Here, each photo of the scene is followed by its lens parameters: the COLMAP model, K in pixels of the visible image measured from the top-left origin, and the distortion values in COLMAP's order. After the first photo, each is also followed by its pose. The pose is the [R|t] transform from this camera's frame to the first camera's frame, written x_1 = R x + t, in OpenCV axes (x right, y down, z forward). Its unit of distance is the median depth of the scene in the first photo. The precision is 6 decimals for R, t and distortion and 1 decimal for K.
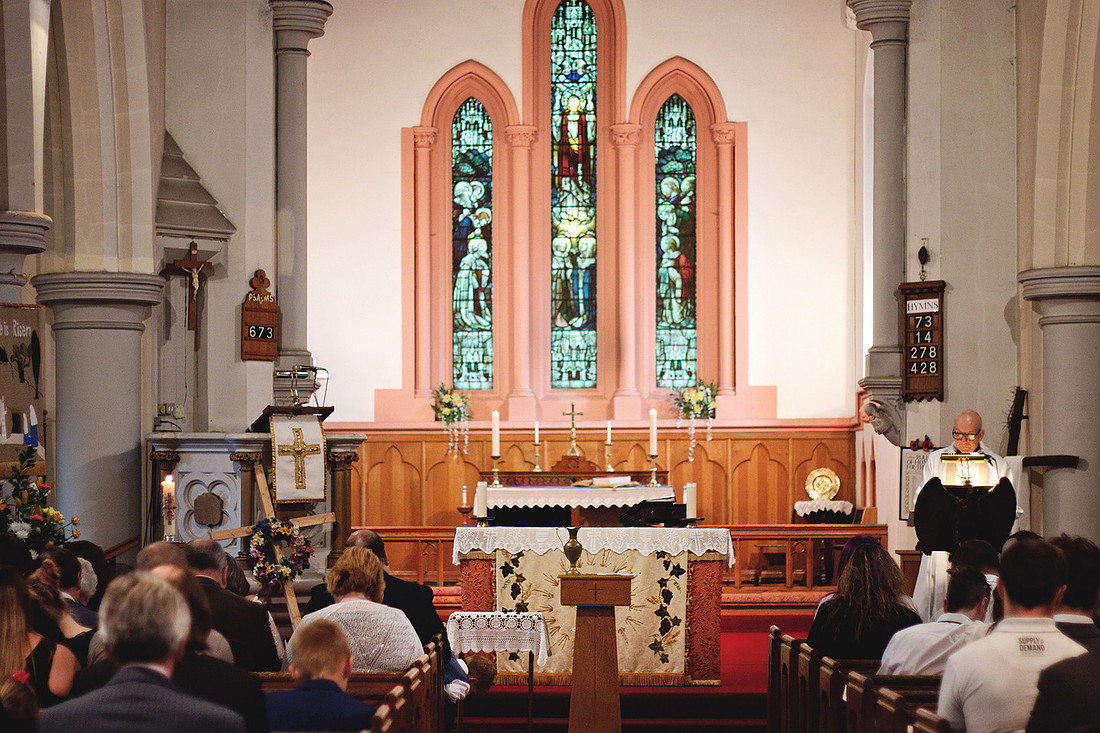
lens RADIAL K [[2557.9, 0, 550.0], [0, 2557.9, 366.5], [0, 0, 1]] dist [-0.225299, 0.106508]
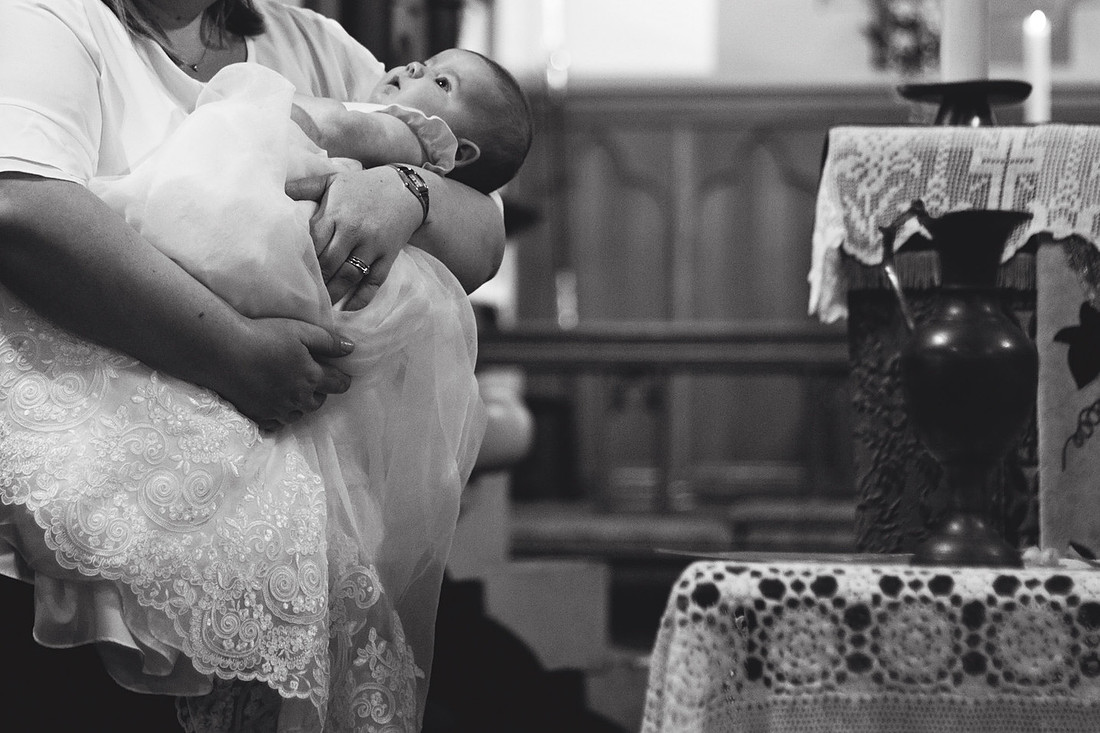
lens RADIAL K [[2557.9, 0, 550.0], [0, 2557.9, 366.5], [0, 0, 1]] dist [-0.225299, 0.106508]
pose [[0.977820, 0.008004, -0.209293, -0.013459], [-0.006328, 0.999942, 0.008677, 0.063188], [0.209350, -0.007160, 0.977815, 0.641747]]
